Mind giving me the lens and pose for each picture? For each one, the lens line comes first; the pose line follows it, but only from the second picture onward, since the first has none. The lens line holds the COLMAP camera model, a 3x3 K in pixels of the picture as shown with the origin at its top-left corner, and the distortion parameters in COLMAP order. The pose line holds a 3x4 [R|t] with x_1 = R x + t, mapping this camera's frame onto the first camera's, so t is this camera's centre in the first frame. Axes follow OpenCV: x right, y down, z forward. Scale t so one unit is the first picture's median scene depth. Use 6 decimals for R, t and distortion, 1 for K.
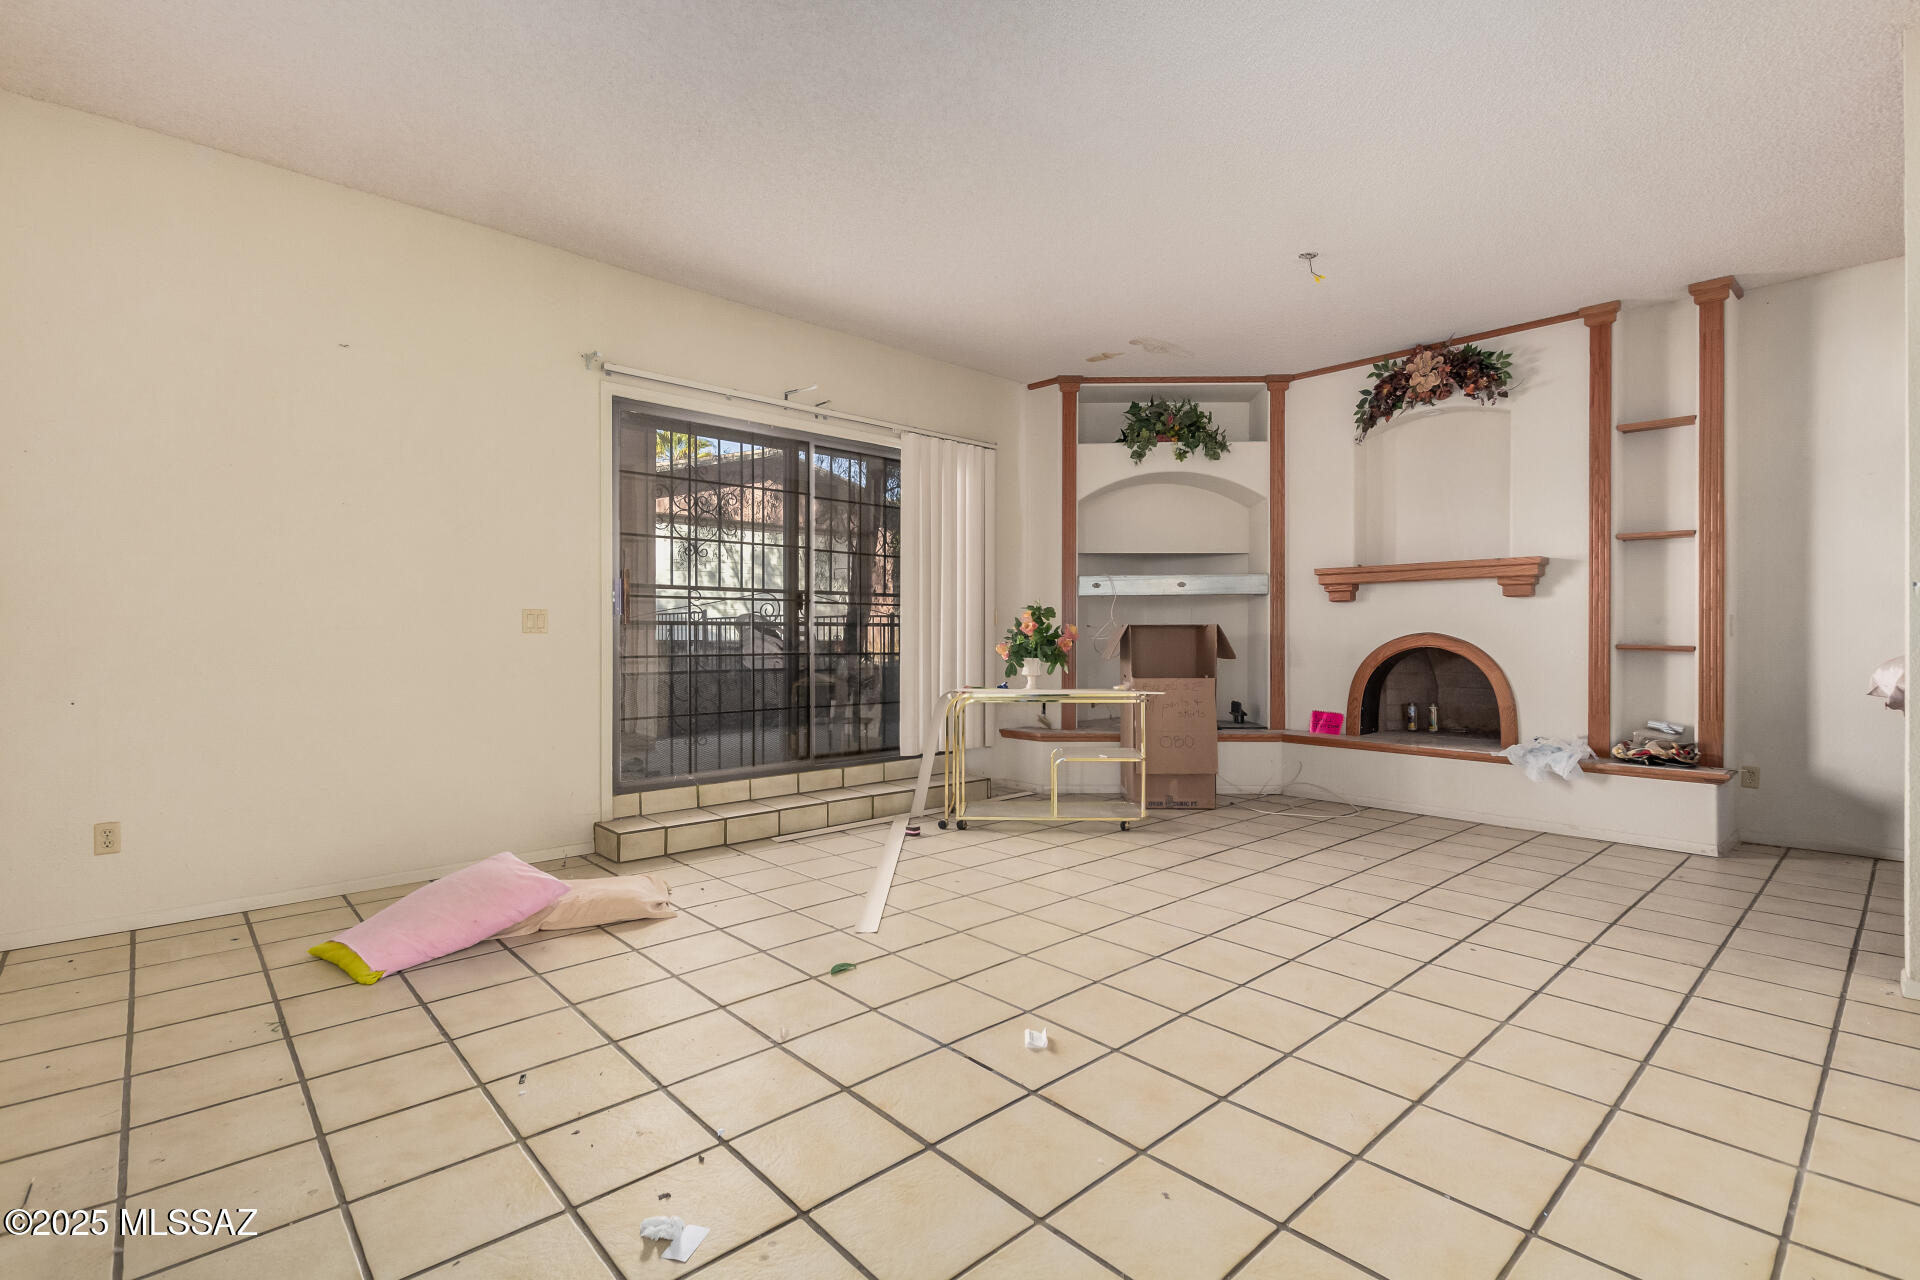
lens RADIAL K [[889.8, 0, 960.3], [0, 889.8, 637.3], [0, 0, 1]] dist [0.001568, -0.001657]
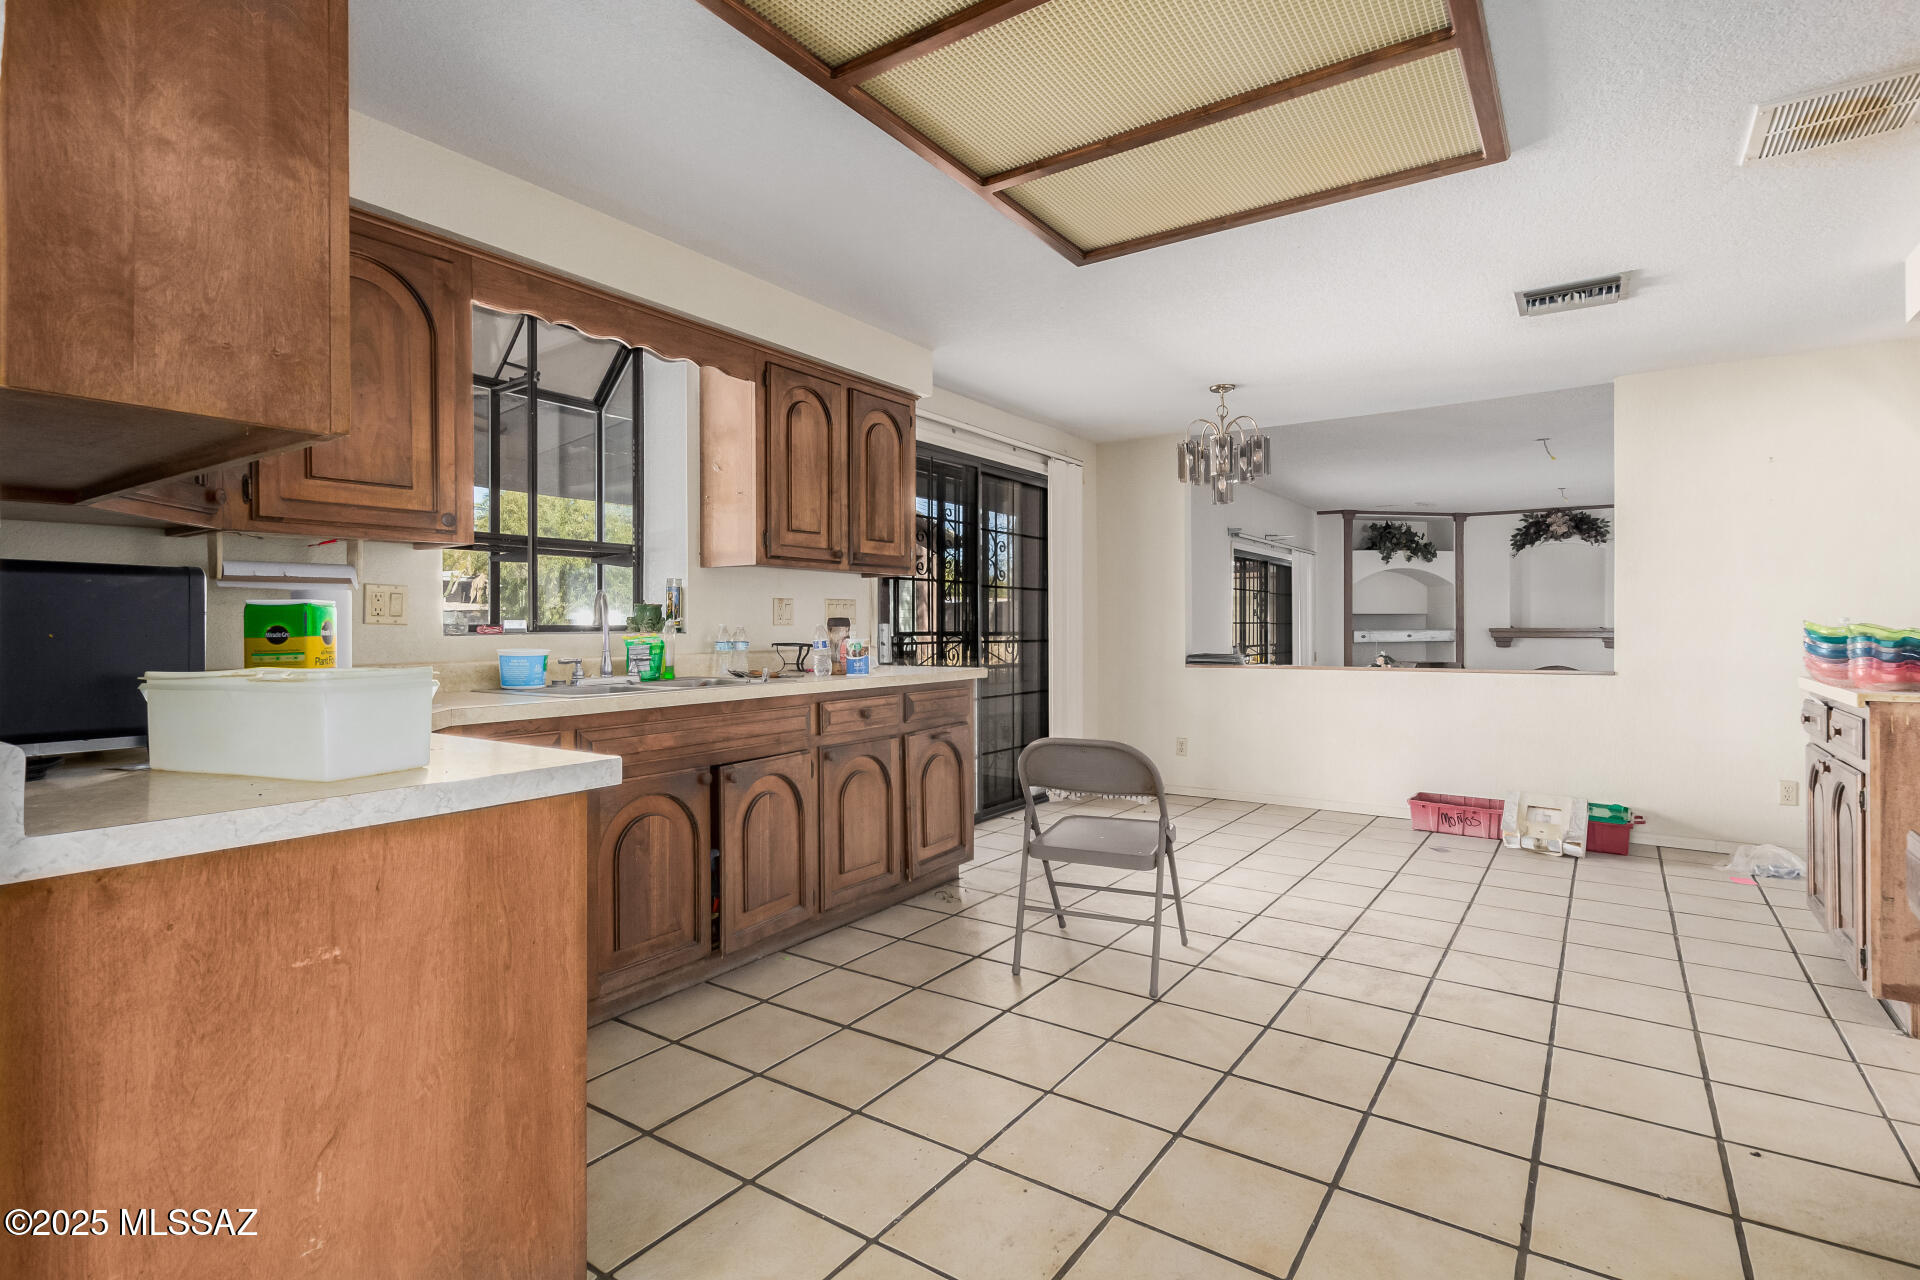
lens RADIAL K [[889.8, 0, 976.5], [0, 889.8, 628.8], [0, 0, 1]] dist [0.001568, -0.001657]
pose [[0.972581, -0.004864, 0.232514, -1.056942], [0.005871, 0.999976, -0.003638, -0.081314], [-0.232491, 0.004904, 0.972586, -0.494491]]
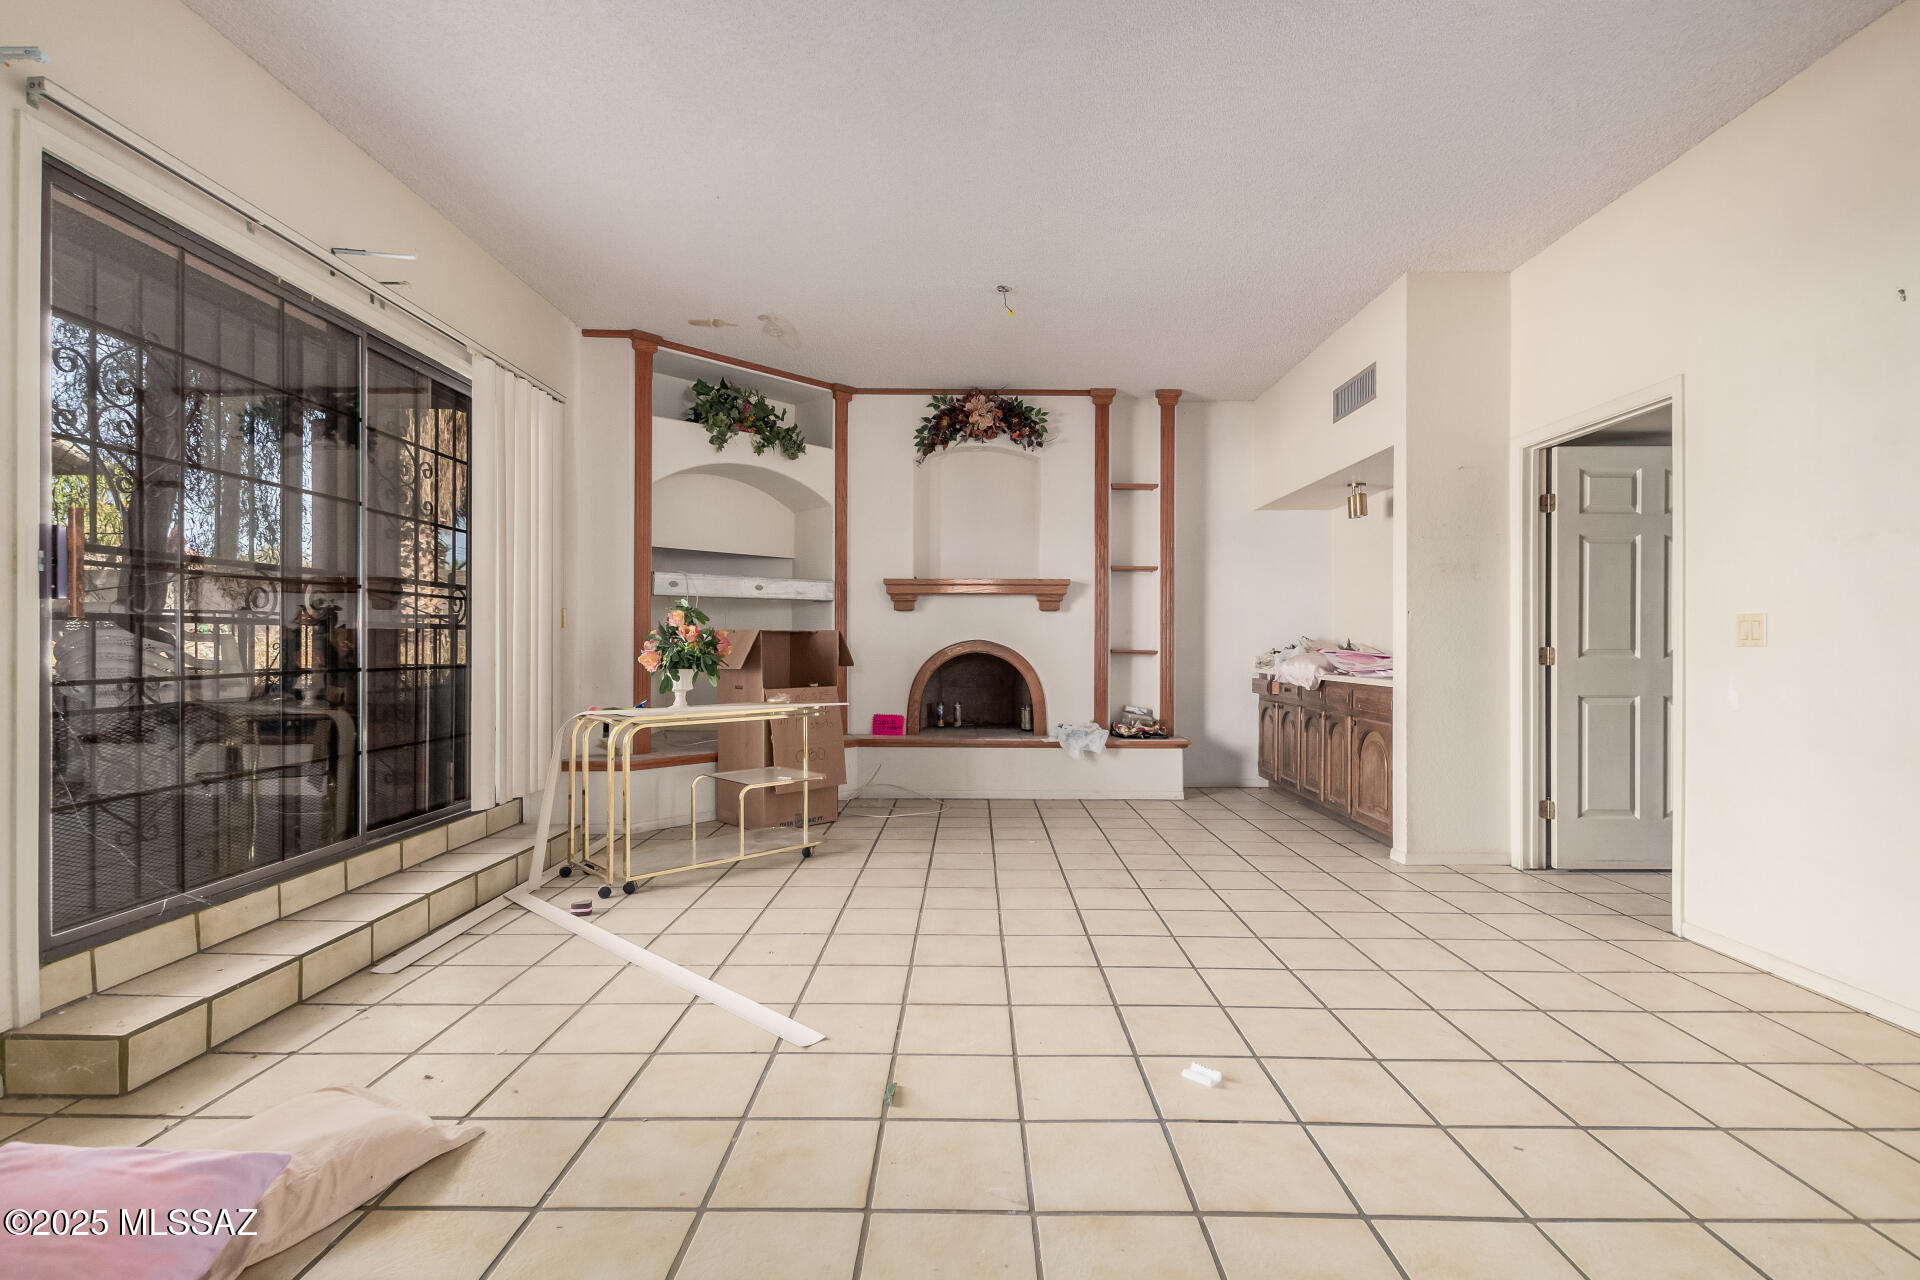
lens RADIAL K [[889.8, 0, 958.1], [0, 889.8, 645.9], [0, 0, 1]] dist [0.001568, -0.001657]
pose [[0.675320, -0.002274, 0.737521, -0.340347], [-0.000883, 0.999992, 0.003892, -0.001991], [-0.737524, -0.003279, 0.675313, 0.244387]]
